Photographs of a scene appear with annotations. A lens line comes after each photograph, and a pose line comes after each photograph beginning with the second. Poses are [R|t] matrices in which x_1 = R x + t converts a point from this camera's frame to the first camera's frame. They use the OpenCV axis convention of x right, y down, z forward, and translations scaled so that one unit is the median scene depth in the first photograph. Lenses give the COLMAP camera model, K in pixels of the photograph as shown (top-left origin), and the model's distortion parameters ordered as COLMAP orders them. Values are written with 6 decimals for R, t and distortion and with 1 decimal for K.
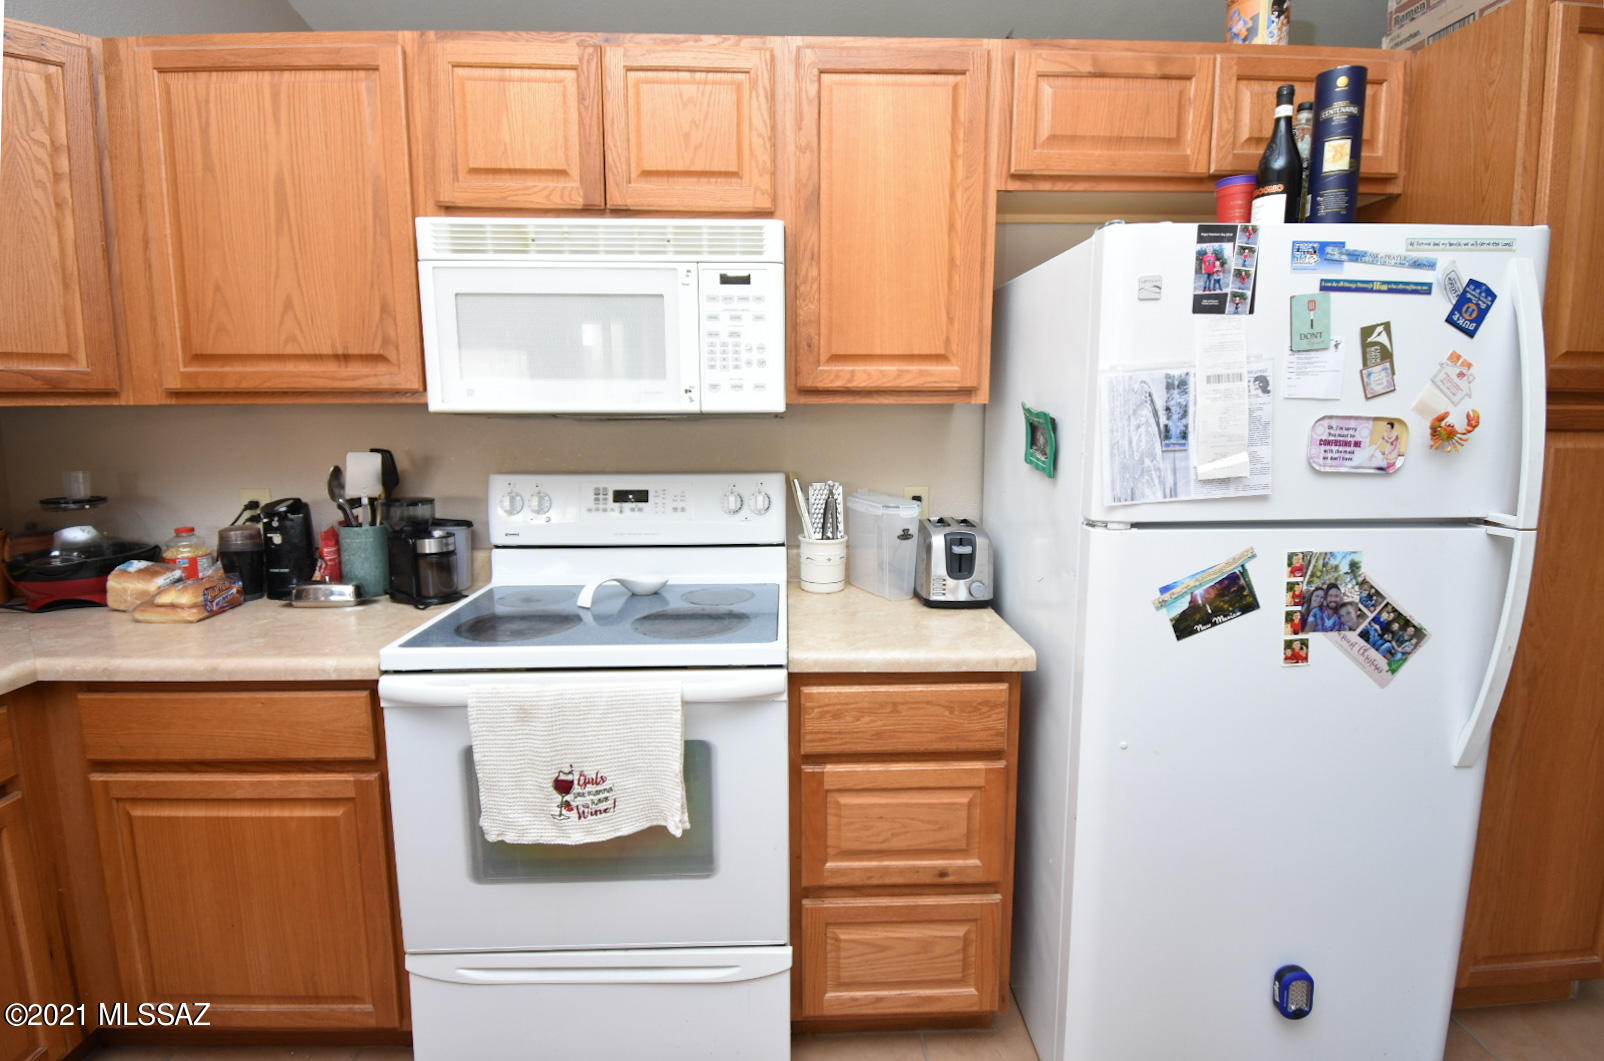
lens RADIAL K [[771.2, 0, 806.4], [0, 771.2, 512.2], [0, 0, 1]] dist [0.021224, -0.028667]
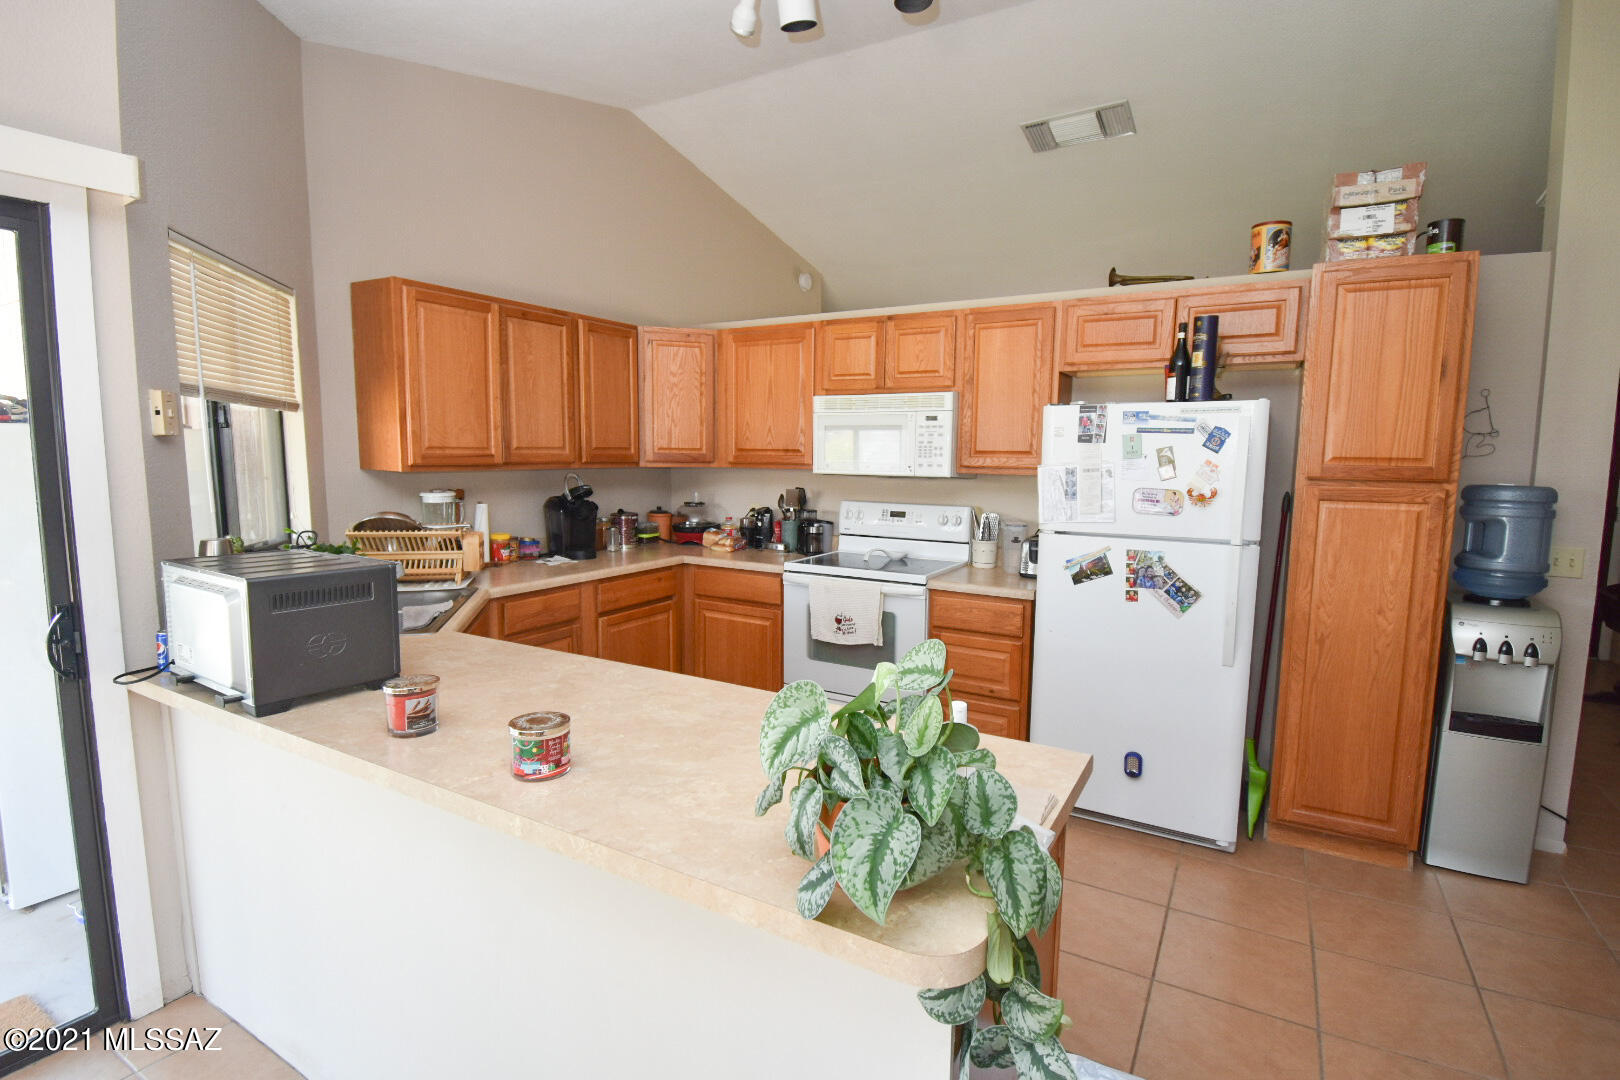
lens RADIAL K [[773.3, 0, 816.2], [0, 773.3, 542.5], [0, 0, 1]] dist [0.020367, -0.028113]
pose [[0.847124, 0.073345, -0.526310, 1.016308], [-0.083958, 0.996462, 0.003729, 0.096861], [0.524721, 0.041029, 0.850285, -1.312576]]
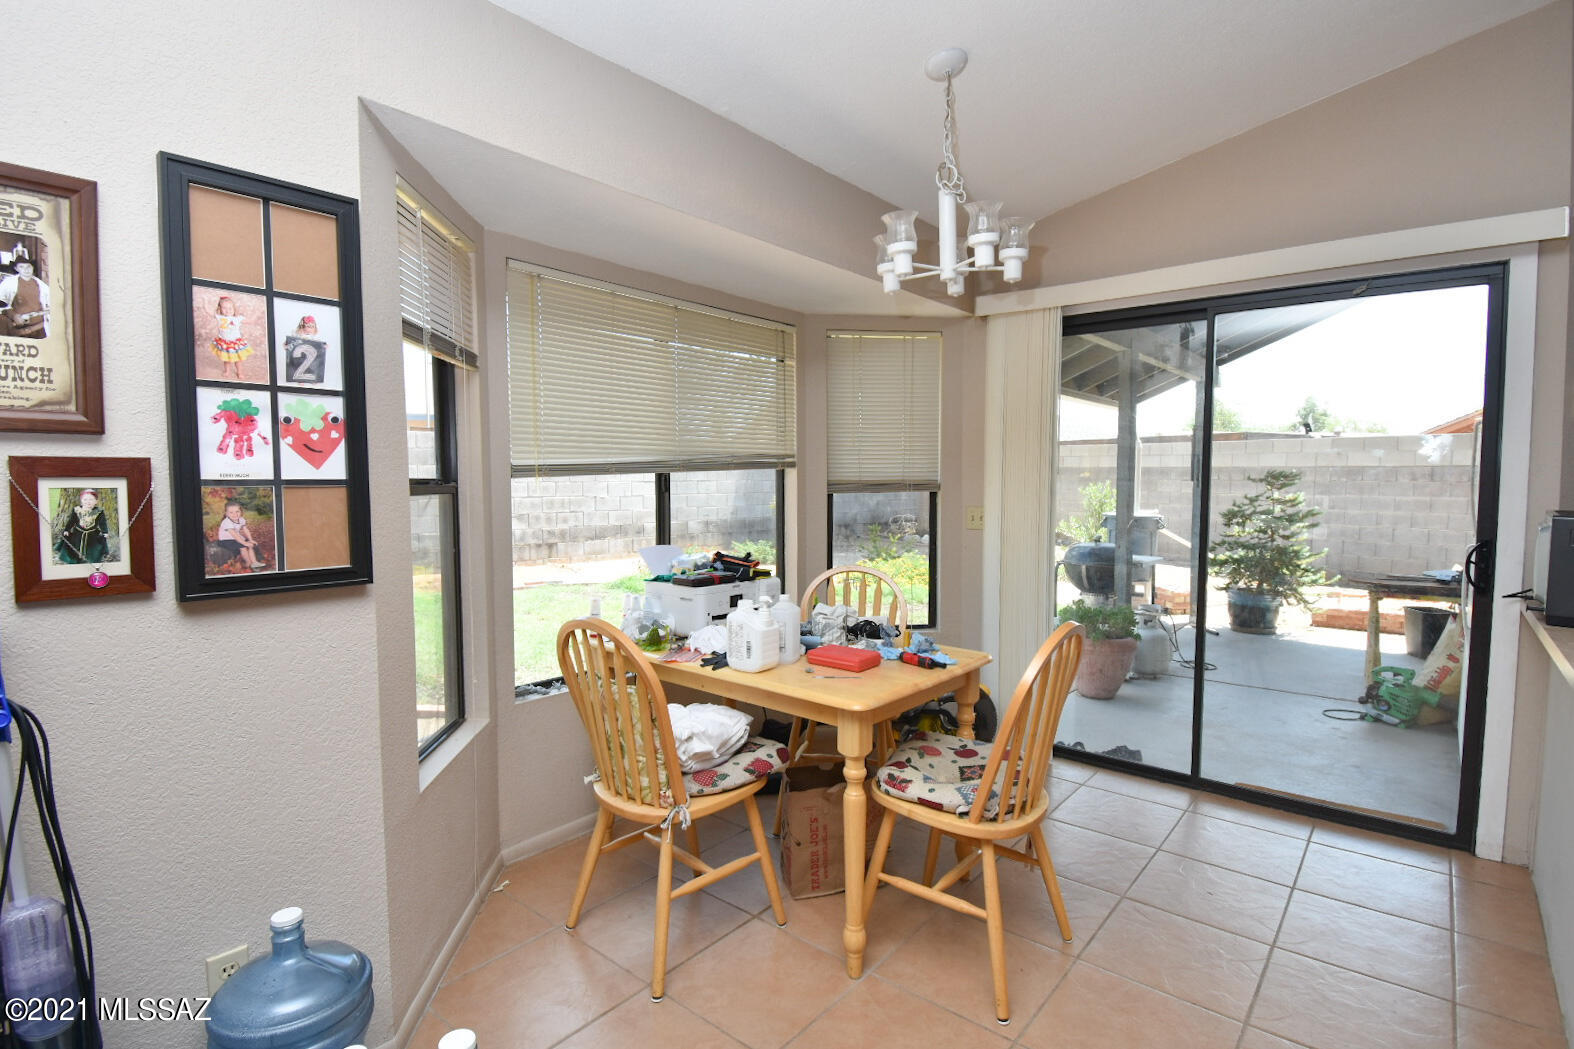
lens RADIAL K [[771.1, 0, 793.9], [0, 771.1, 526.7], [0, 0, 1]] dist [0.023021, -0.030681]
pose [[-0.665117, 0.049528, -0.745095, 1.793287], [-0.098513, 0.983257, 0.153298, 0.167823], [0.740212, 0.175362, -0.649102, -0.887710]]
